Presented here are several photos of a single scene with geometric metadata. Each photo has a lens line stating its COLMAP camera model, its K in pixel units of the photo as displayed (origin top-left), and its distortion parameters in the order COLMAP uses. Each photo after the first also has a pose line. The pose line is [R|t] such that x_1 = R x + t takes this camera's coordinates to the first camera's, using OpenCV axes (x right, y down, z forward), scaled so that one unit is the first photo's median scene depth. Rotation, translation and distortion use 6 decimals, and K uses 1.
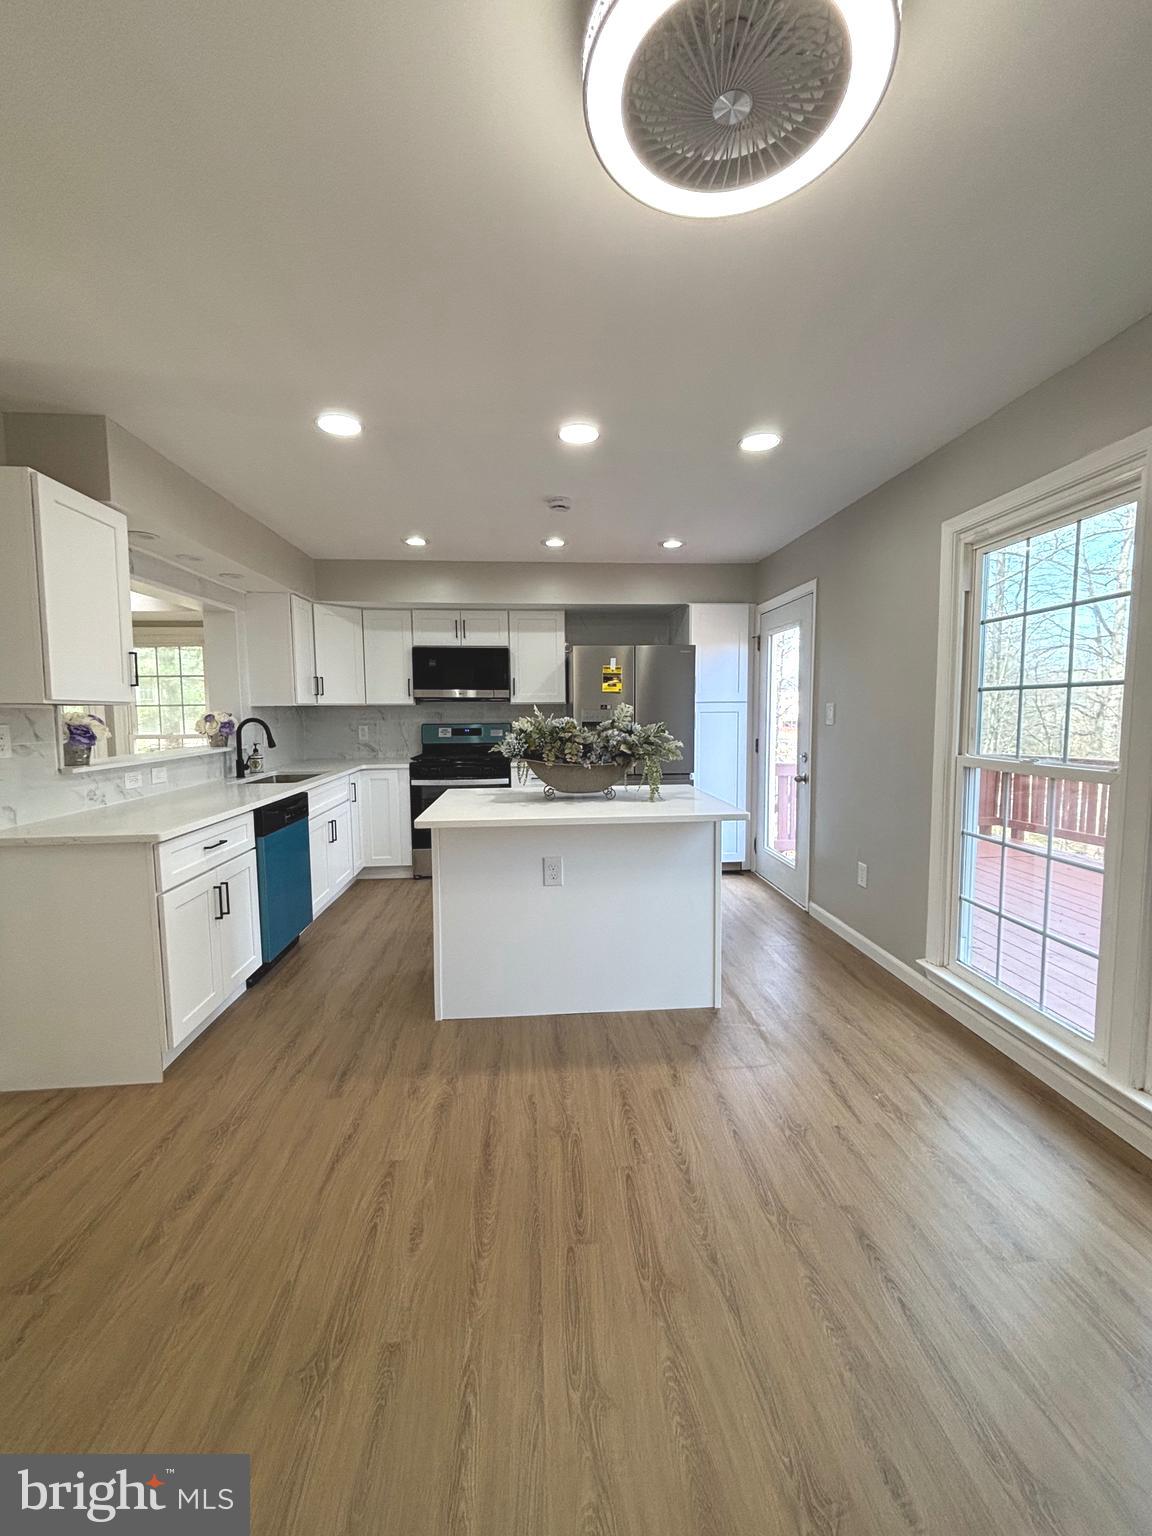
lens RADIAL K [[625.6, 0, 576.0], [0, 625.6, 768.0], [0, 0, 1]] dist [-0.001788, 0.004781]
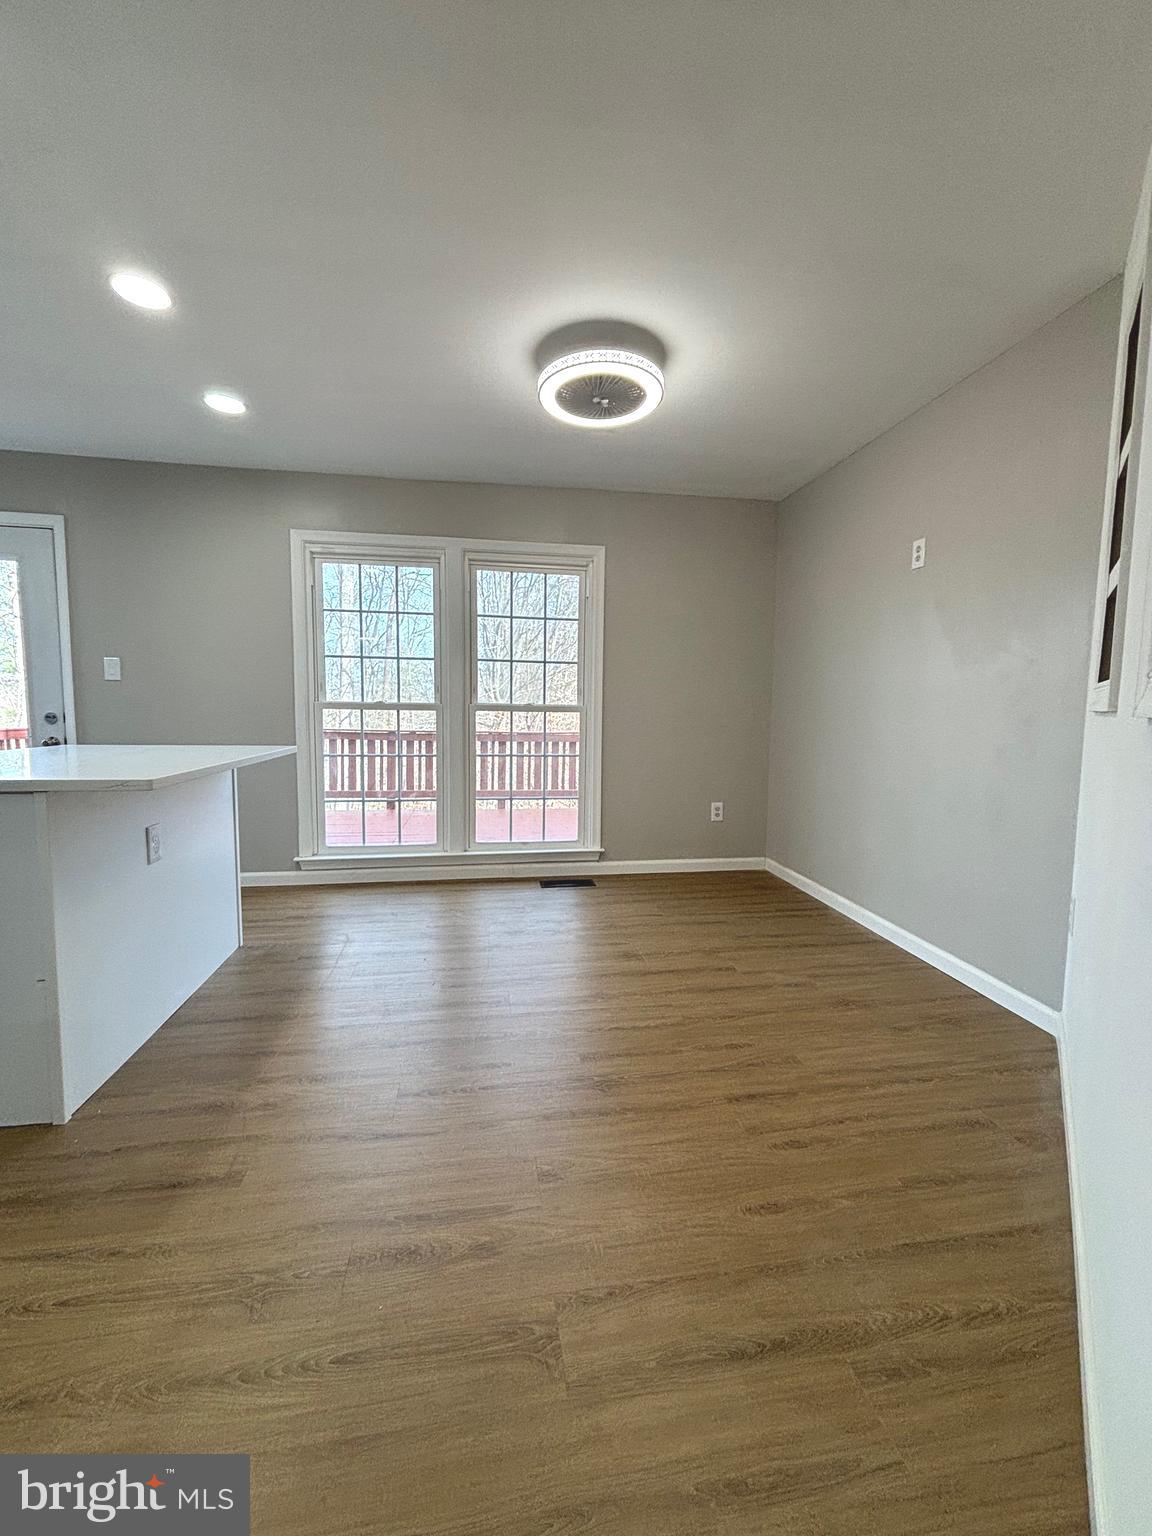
lens RADIAL K [[625.6, 0, 576.0], [0, 625.6, 768.0], [0, 0, 1]] dist [-0.001788, 0.004781]
pose [[-0.082211, -0.087098, 0.992802, -0.977648], [0.077844, 0.992569, 0.093523, 0.048698], [-0.993570, 0.084973, -0.074820, 0.606660]]
